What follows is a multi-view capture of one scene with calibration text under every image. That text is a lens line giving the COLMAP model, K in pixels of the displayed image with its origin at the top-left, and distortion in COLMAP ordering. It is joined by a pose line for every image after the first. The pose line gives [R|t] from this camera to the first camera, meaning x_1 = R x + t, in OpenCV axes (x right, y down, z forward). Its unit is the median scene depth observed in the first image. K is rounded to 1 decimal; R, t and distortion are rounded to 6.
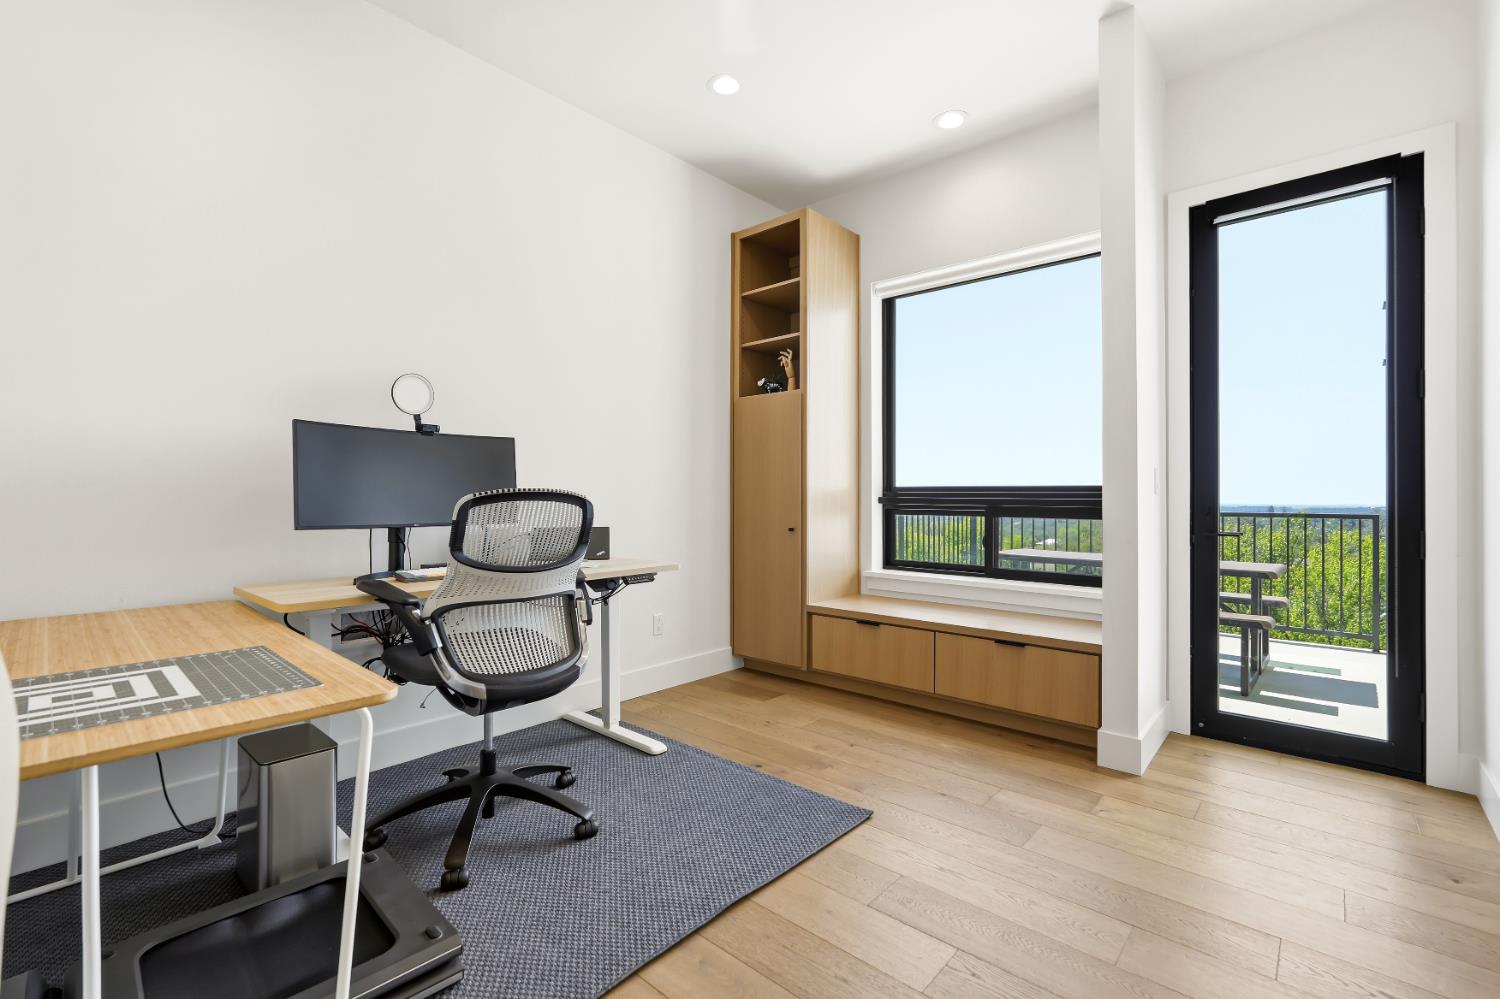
lens RADIAL K [[658.4, 0, 747.1], [0, 658.4, 505.9], [0, 0, 1]] dist [-0.015859, 0.009931]
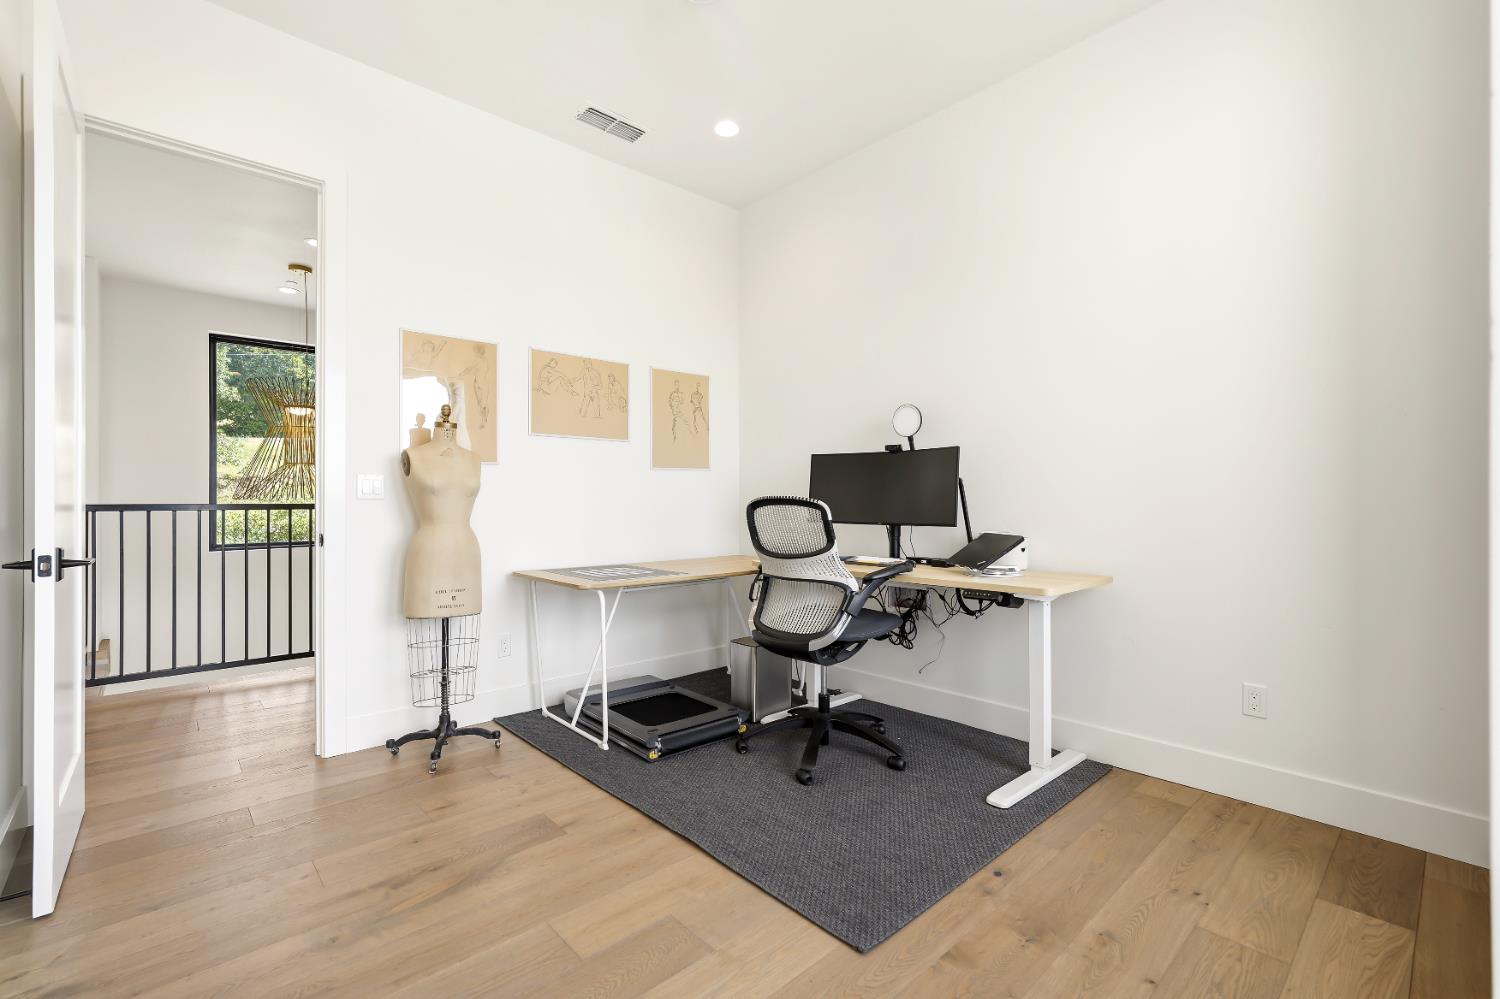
lens RADIAL K [[658.4, 0, 747.1], [0, 658.4, 505.9], [0, 0, 1]] dist [-0.015859, 0.009931]
pose [[-0.110398, 0.001442, -0.993886, 0.762511], [-0.008716, 0.999959, 0.002419, -0.005888], [0.993849, 0.008930, -0.110381, 0.806770]]
